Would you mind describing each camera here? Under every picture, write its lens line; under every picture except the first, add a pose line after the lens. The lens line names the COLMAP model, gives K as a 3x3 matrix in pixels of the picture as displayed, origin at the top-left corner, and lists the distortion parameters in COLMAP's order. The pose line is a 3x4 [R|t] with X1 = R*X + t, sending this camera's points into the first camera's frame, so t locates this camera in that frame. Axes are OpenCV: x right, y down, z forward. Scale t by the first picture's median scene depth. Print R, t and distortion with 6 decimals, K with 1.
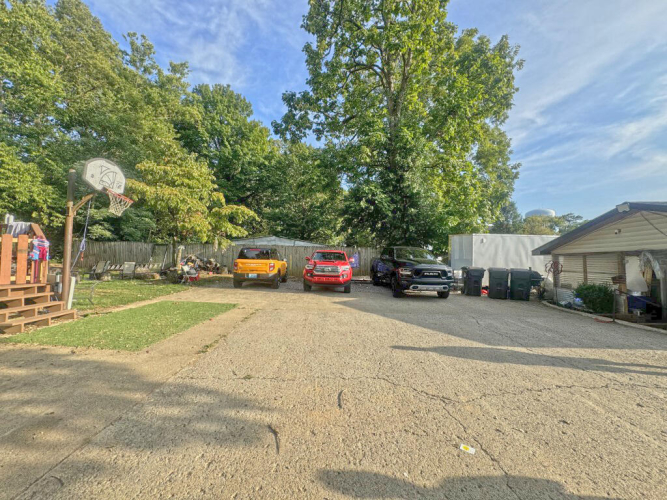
lens RADIAL K [[265.9, 0, 331.2], [0, 265.9, 248.8], [0, 0, 1]] dist [-0.002588, -0.000987]
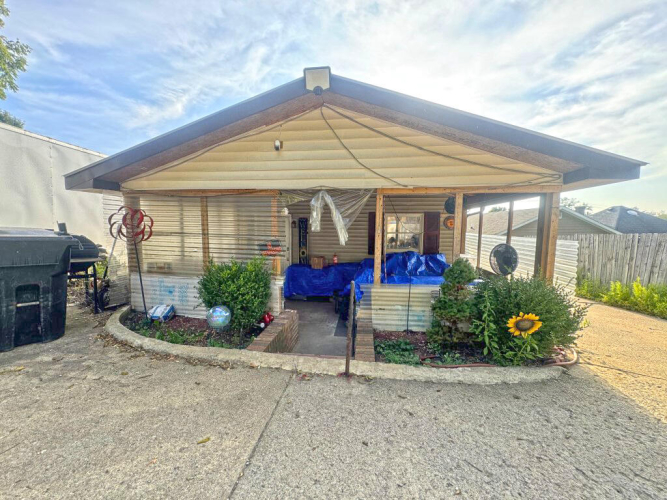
lens RADIAL K [[265.9, 0, 332.1], [0, 265.9, 248.0], [0, 0, 1]] dist [-0.002588, -0.000987]
pose [[0.114433, -0.090517, 0.989299, 0.478468], [-0.060382, 0.993365, 0.097873, 0.047627], [-0.991594, -0.070935, 0.108208, 0.654345]]
